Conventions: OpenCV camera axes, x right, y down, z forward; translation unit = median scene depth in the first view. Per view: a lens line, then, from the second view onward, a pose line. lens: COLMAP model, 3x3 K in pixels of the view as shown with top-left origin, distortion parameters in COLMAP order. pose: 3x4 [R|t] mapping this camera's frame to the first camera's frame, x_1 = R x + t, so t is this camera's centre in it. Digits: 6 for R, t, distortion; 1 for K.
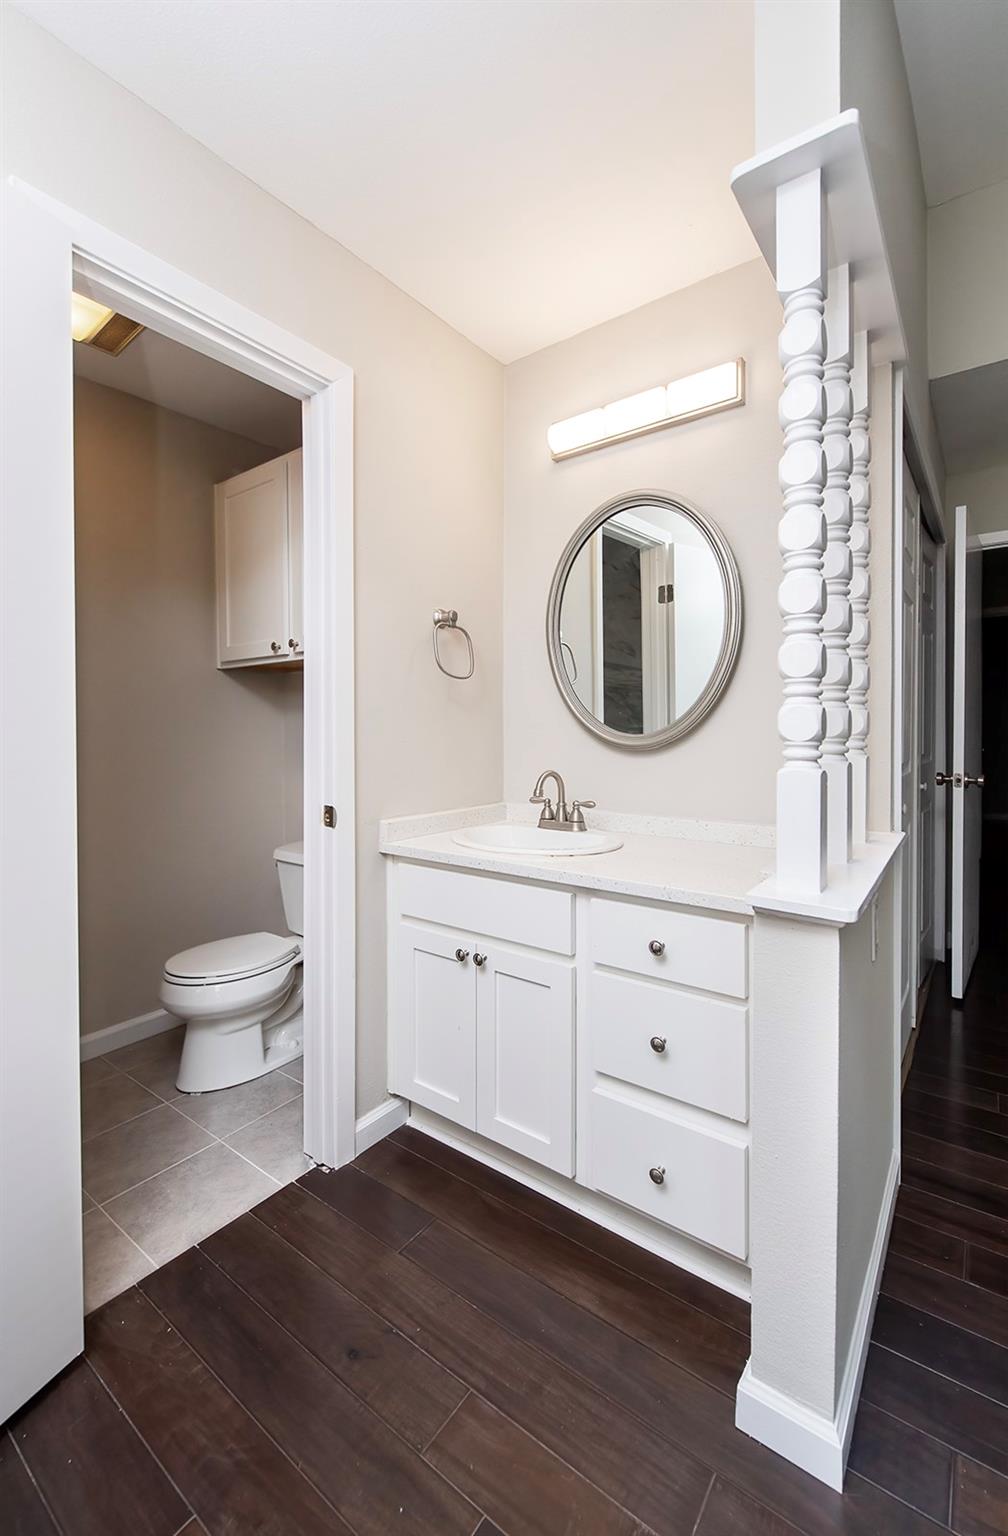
lens RADIAL K [[627.3, 0, 497.2], [0, 627.3, 762.1], [0, 0, 1]] dist [0.006754, -0.000876]
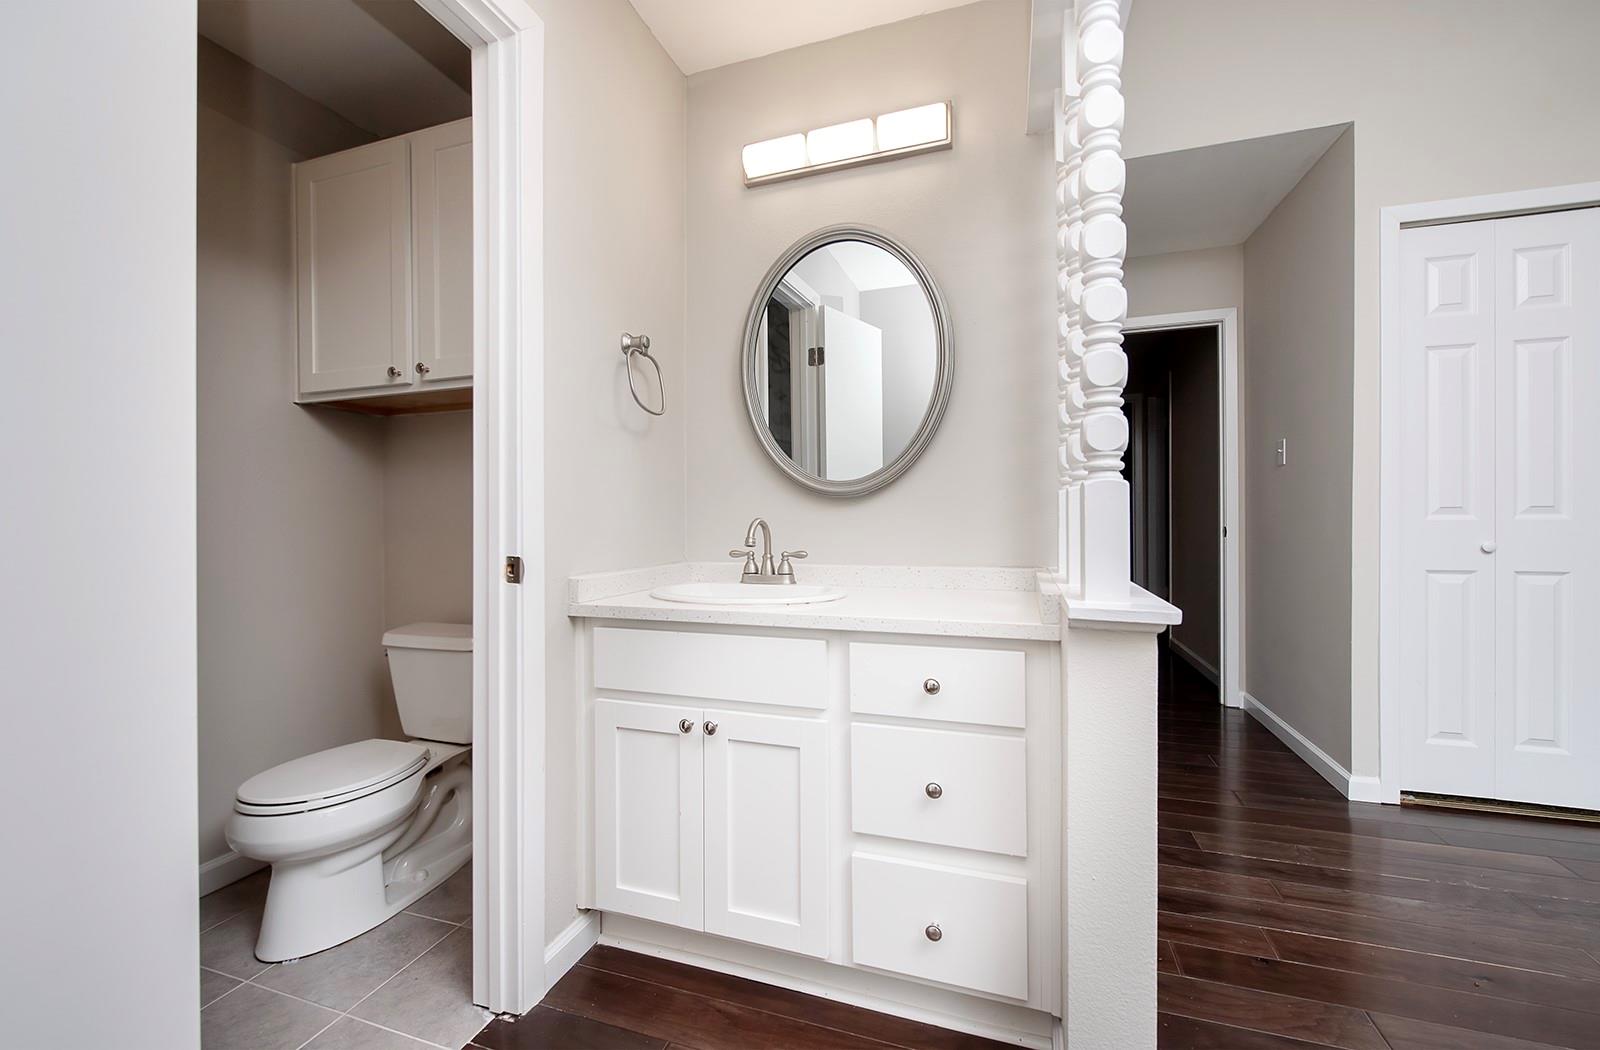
lens RADIAL K [[653.4, 0, 799.4], [0, 653.4, 531.6], [0, 0, 1]] dist [0.006754, -0.000876]
pose [[0.954257, -0.012811, 0.298713, -0.138417], [0.018649, 0.999687, -0.016702, 0.048007], [-0.298406, 0.021509, 0.954197, 0.076954]]
